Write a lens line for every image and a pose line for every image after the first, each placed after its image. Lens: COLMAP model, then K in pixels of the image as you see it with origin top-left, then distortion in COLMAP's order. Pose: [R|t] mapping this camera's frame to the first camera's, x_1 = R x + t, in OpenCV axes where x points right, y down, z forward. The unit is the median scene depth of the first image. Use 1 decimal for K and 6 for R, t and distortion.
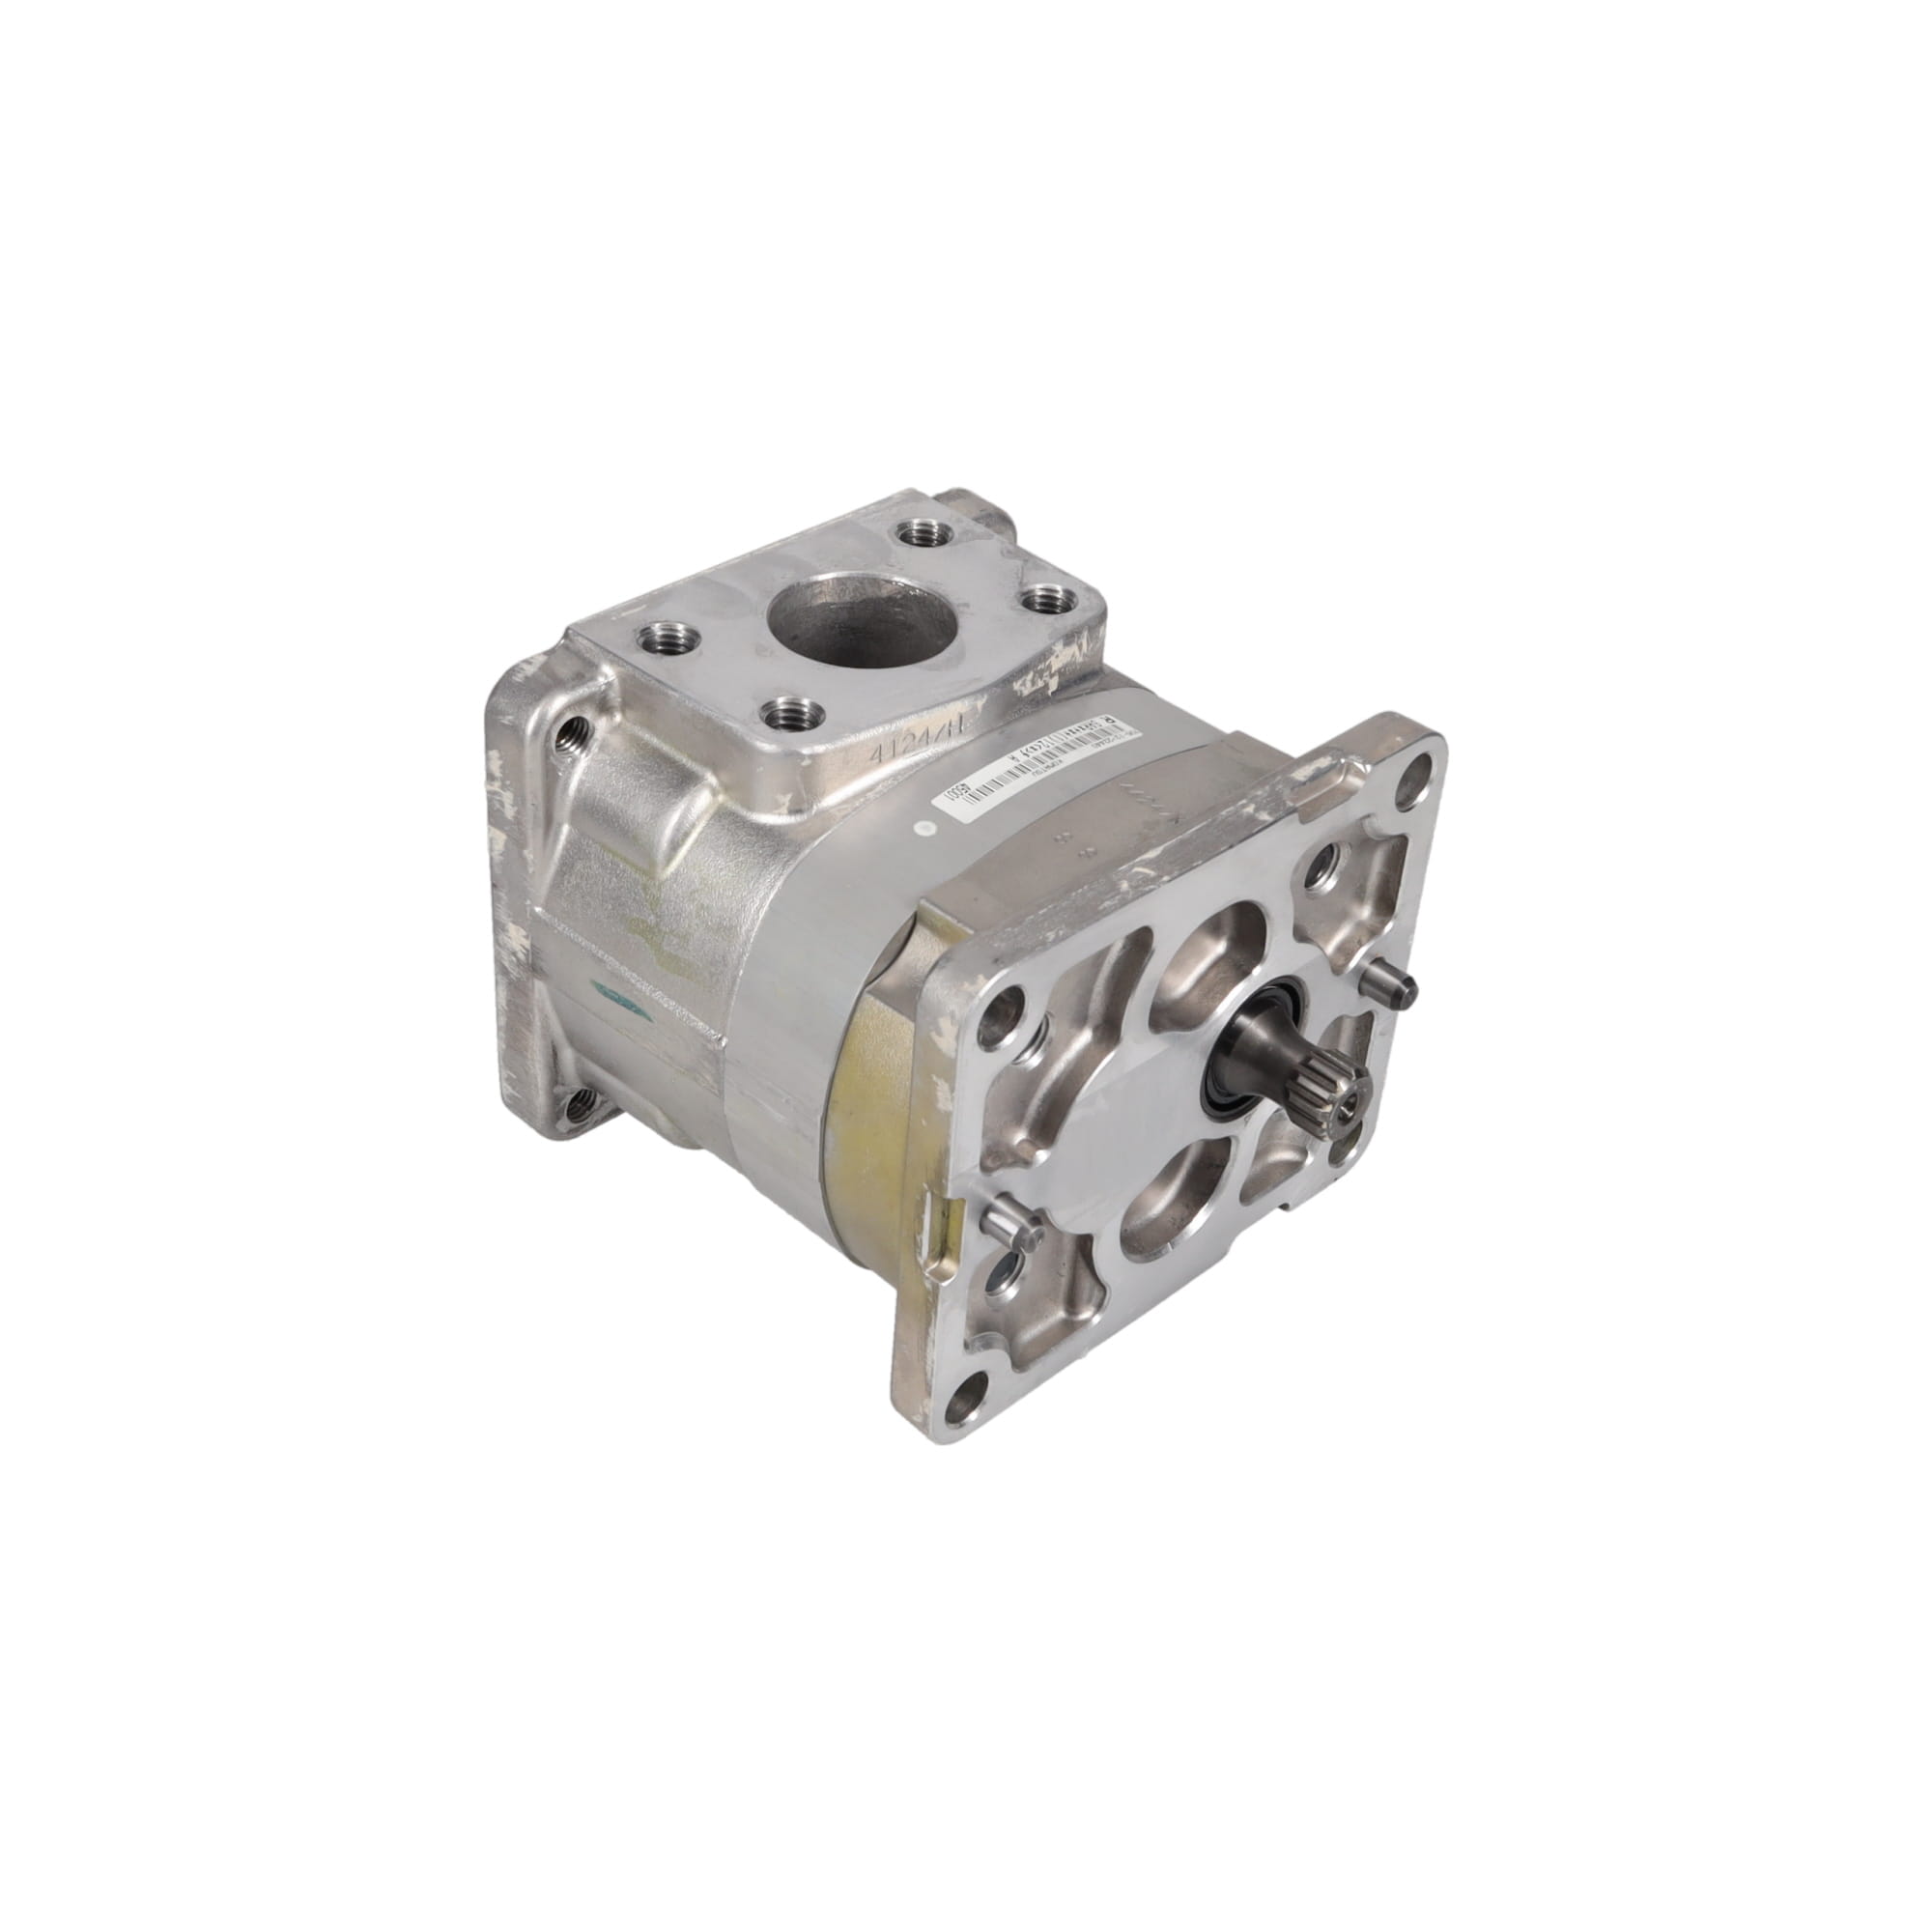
lens RADIAL K [[2722.5, 0, 968.5], [0, 2722.5, 964.9], [0, 0, 1]] dist [0.126306, 0.000000]
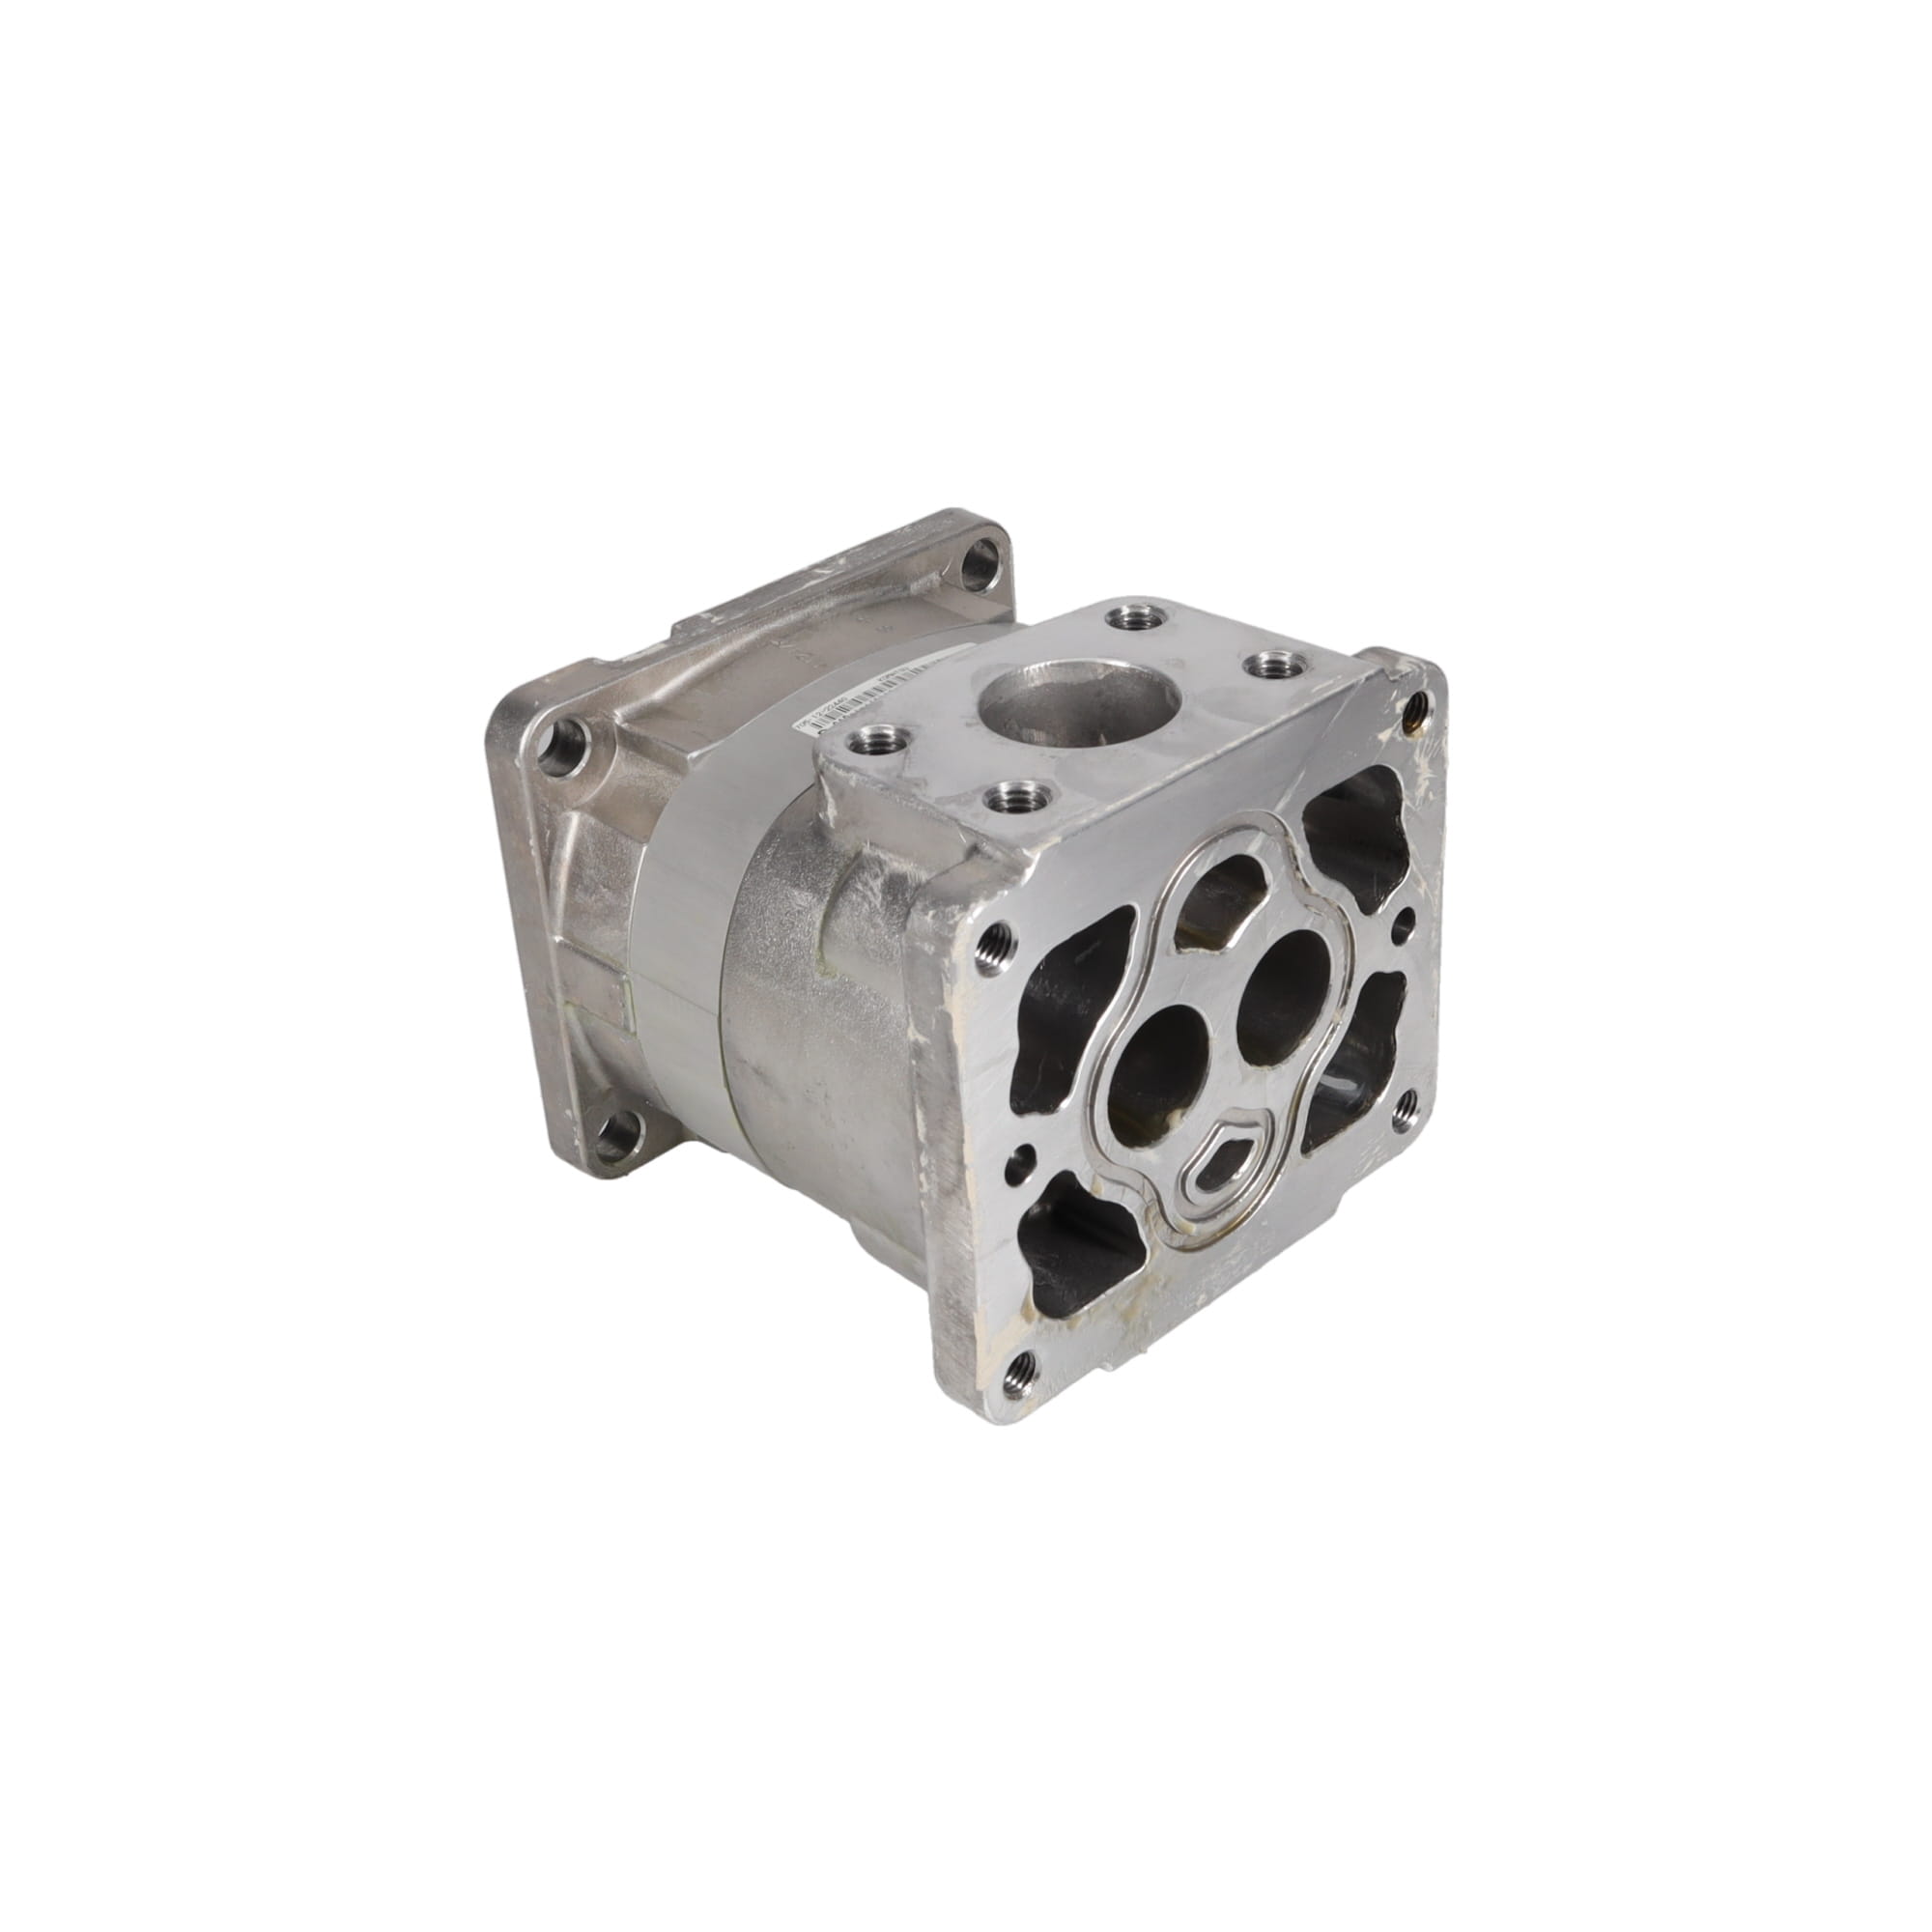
lens RADIAL K [[2722.5, 0, 963.1], [0, 2722.5, 983.2], [0, 0, 1]] dist [0.126306, 0.000000]
pose [[-0.999852, -0.016684, 0.004304, -0.004396], [-0.002337, 0.378791, 0.925479, -0.969071], [-0.017071, 0.925332, -0.378774, 1.463798]]
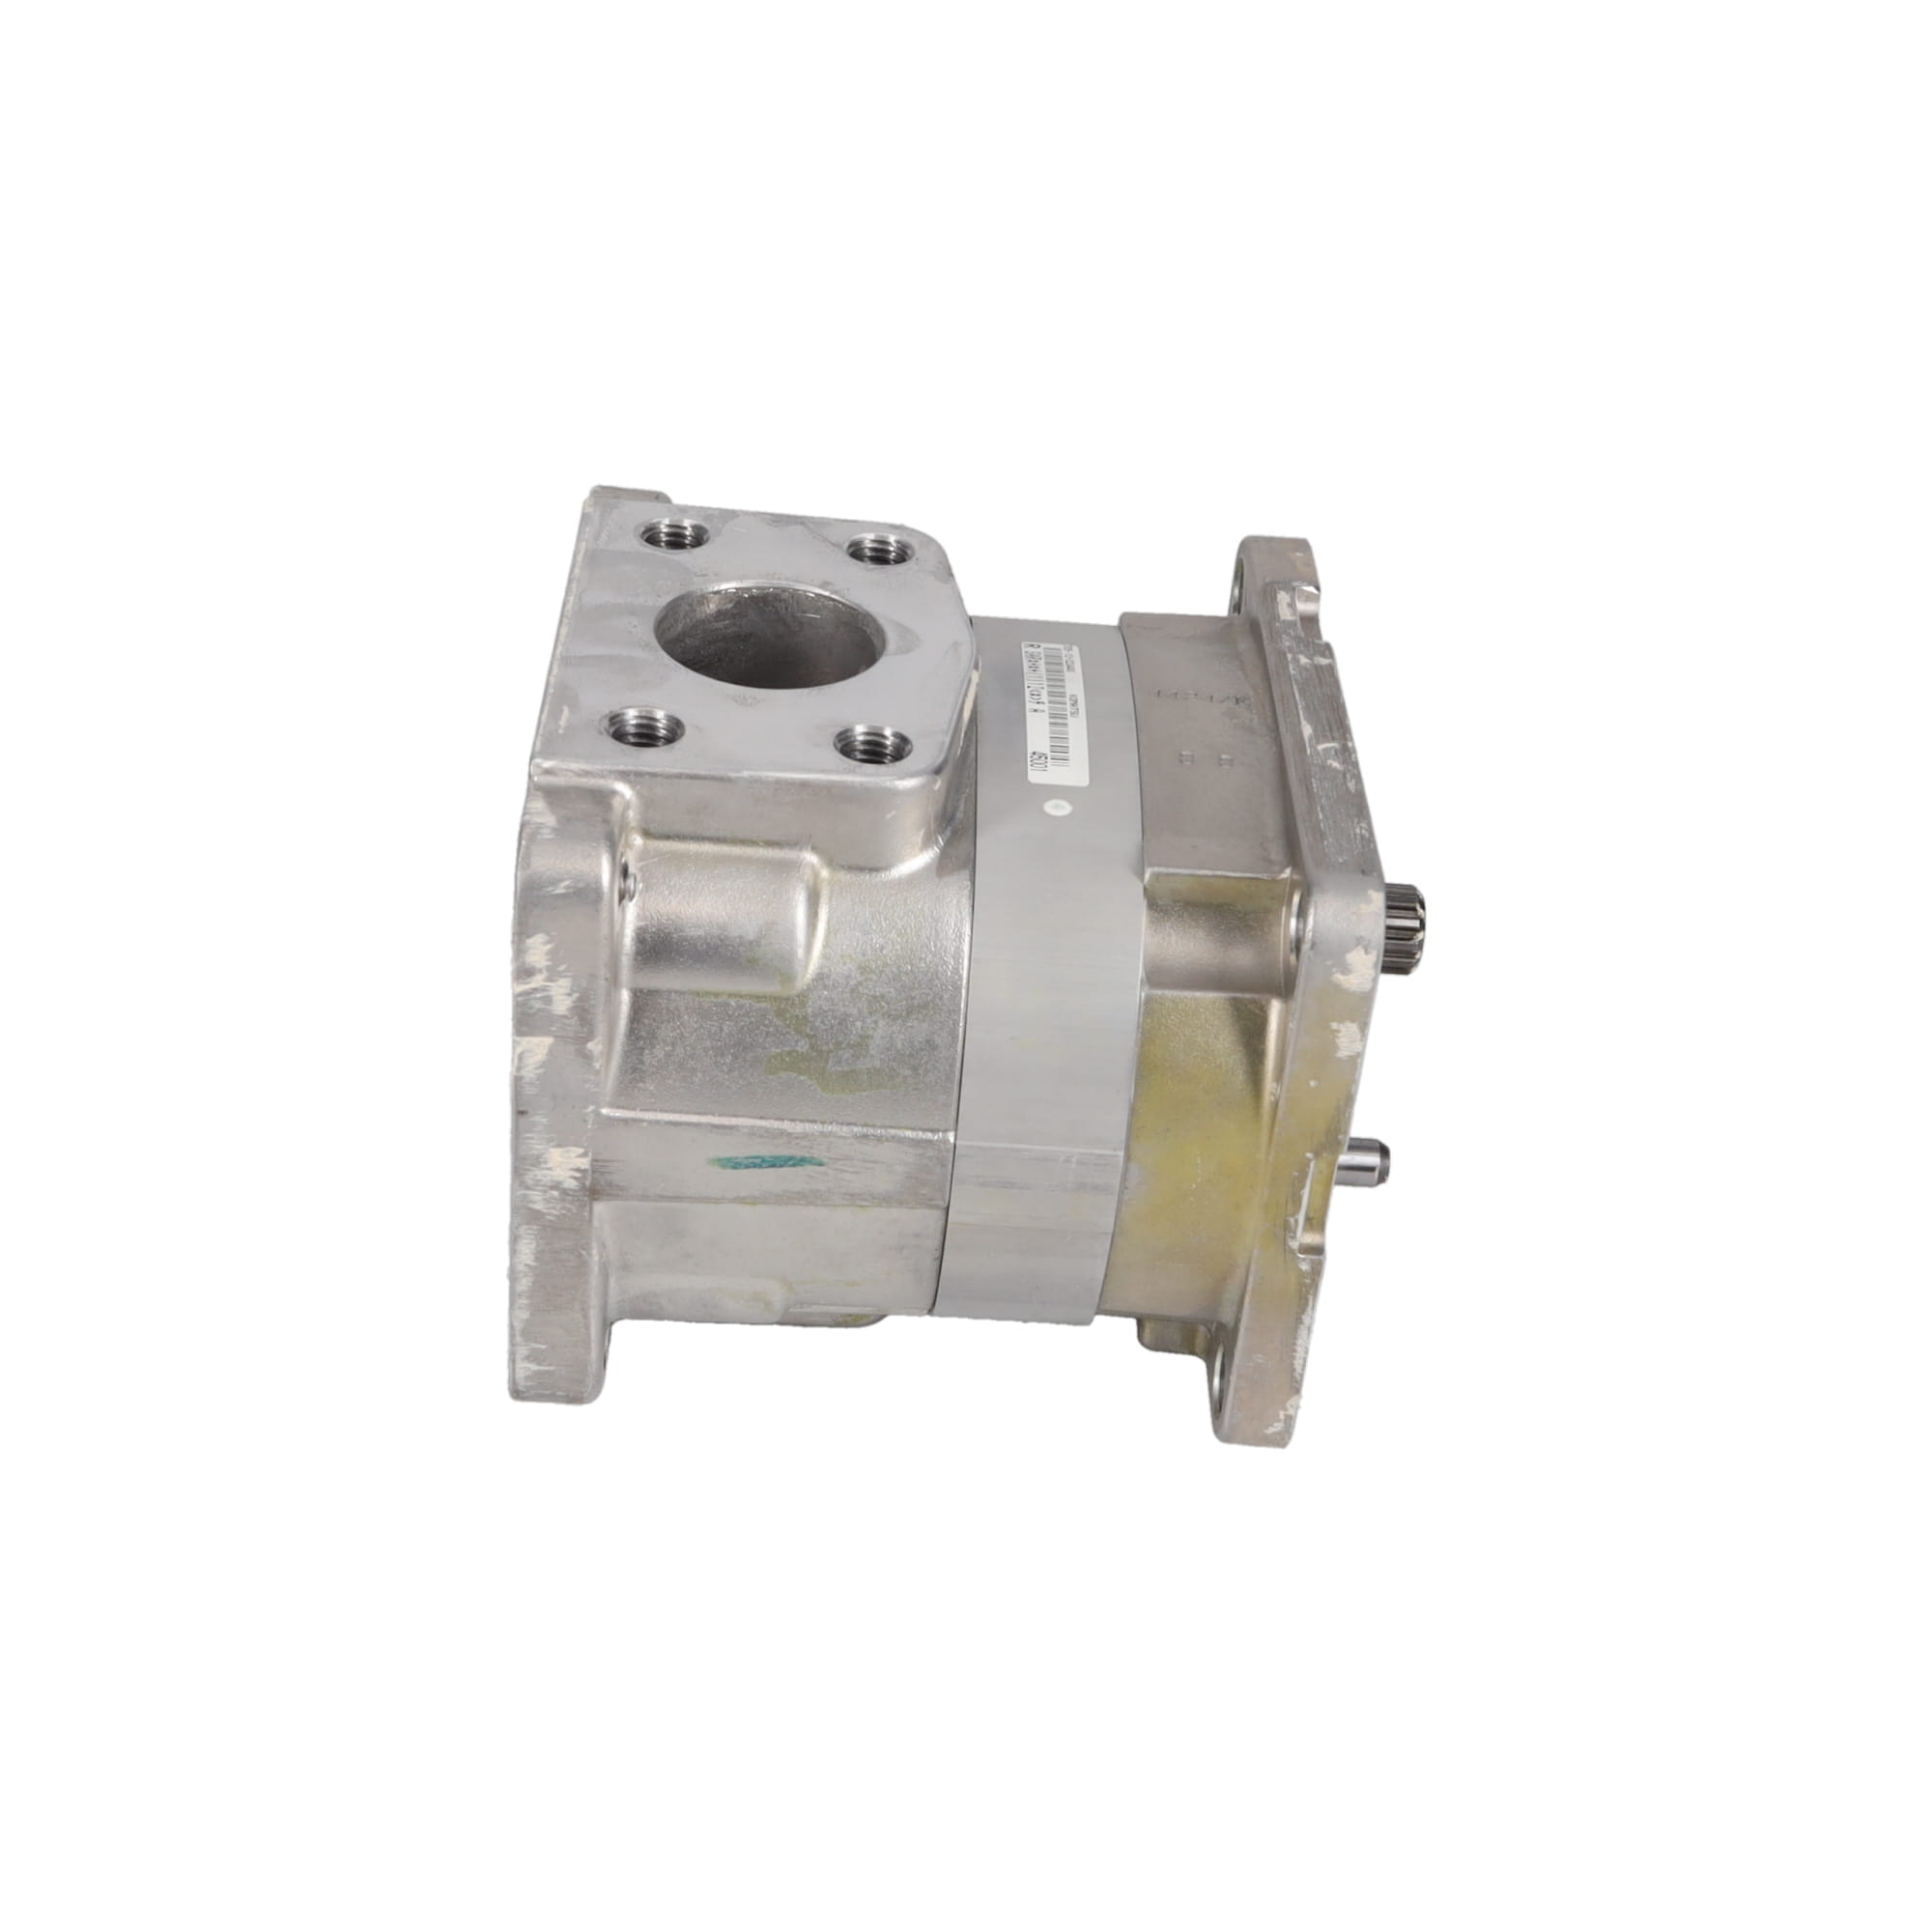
lens RADIAL K [[3265.5, 0, 970.7], [0, 3265.5, 966.0], [0, 0, 1]] dist [0.061410, 0.000000]
pose [[0.706831, -0.387514, 0.591797, -0.634295], [0.389392, 0.911589, 0.131834, -0.143841], [-0.590563, 0.137257, 0.795234, 0.185490]]
